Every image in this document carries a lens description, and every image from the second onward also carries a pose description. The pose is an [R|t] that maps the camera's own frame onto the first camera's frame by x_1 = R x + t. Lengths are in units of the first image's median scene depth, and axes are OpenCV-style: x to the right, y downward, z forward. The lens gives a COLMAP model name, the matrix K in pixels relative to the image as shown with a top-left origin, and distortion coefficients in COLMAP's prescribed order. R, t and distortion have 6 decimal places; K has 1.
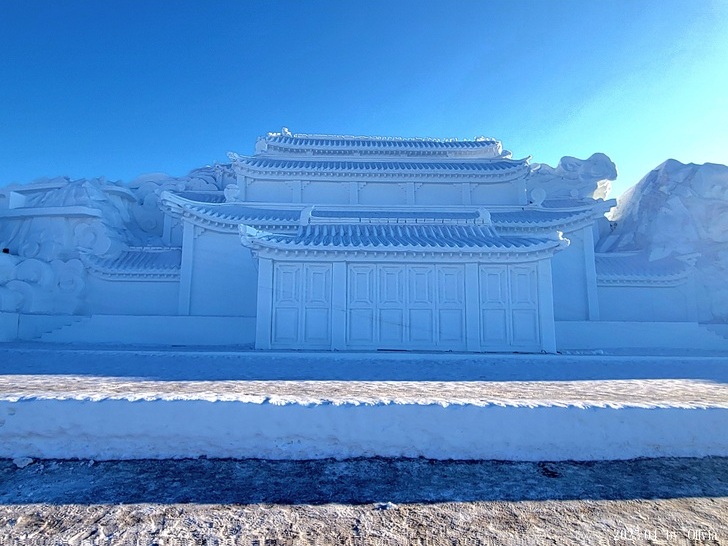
lens RADIAL K [[502.0, 0, 362.8], [0, 502.0, 266.3], [0, 0, 1]] dist [0.004391, -0.002675]
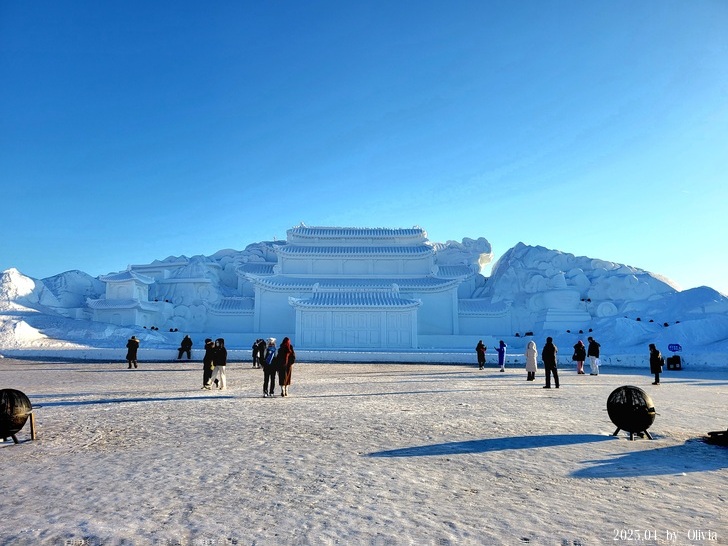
lens RADIAL K [[479.6, 0, 362.0], [0, 479.6, 274.9], [0, 0, 1]] dist [0.051032, 0.001318]
pose [[0.999898, -0.004984, -0.013375, 0.093259], [0.004916, 0.999975, -0.005086, -0.110332], [0.013400, 0.005020, 0.999898, -0.848771]]
